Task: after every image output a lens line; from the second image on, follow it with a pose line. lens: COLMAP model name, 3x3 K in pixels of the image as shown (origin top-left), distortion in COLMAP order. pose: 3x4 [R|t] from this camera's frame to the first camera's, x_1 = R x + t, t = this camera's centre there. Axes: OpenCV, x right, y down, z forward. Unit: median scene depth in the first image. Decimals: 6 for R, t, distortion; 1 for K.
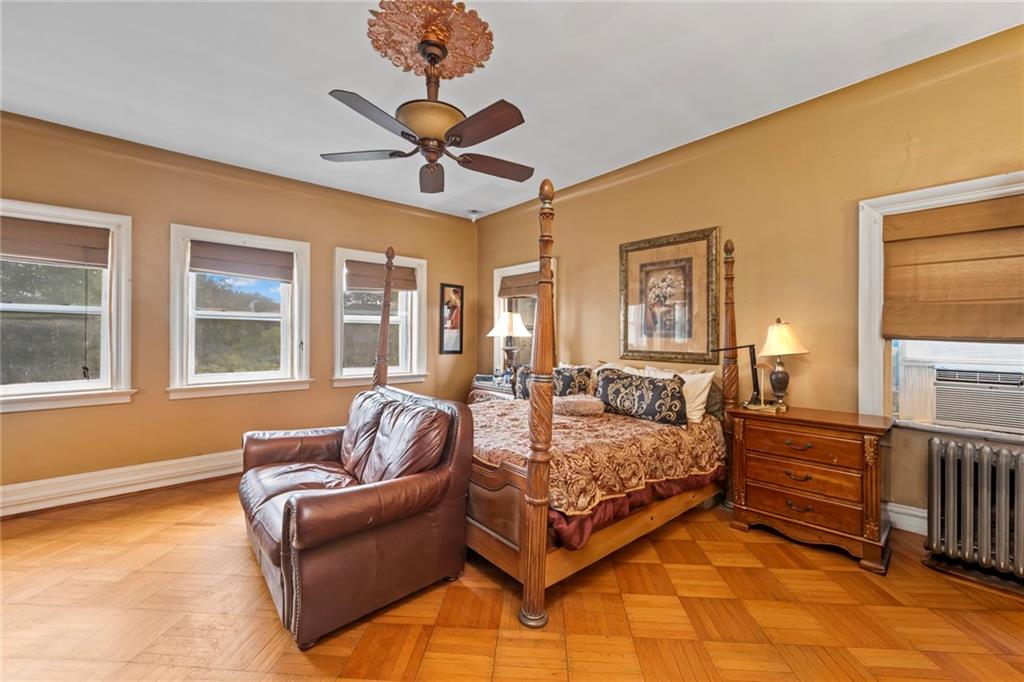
lens RADIAL K [[423.3, 0, 512.0], [0, 423.3, 341.0], [0, 0, 1]] dist [-0.000586, -0.000029]
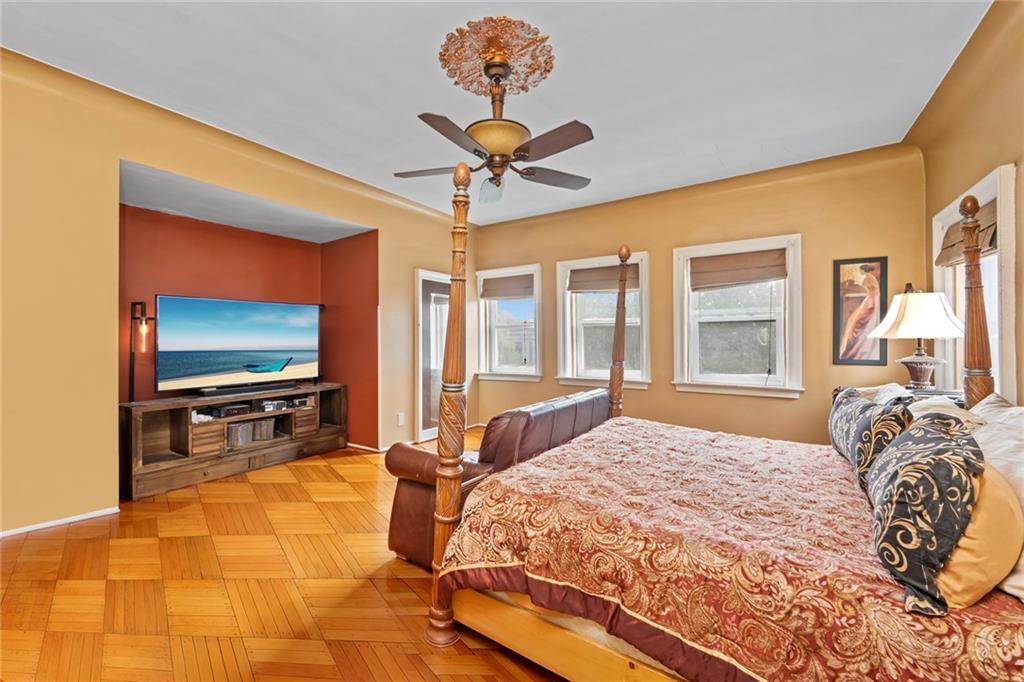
lens RADIAL K [[409.5, 0, 512.0], [0, 409.5, 341.0], [0, 0, 1]] dist [0.000002, -0.000063]
pose [[0.254121, 0.002584, -0.967169, 0.651372], [-0.004006, 0.999991, 0.001620, -0.008572], [0.967164, 0.003463, 0.254129, 0.615685]]
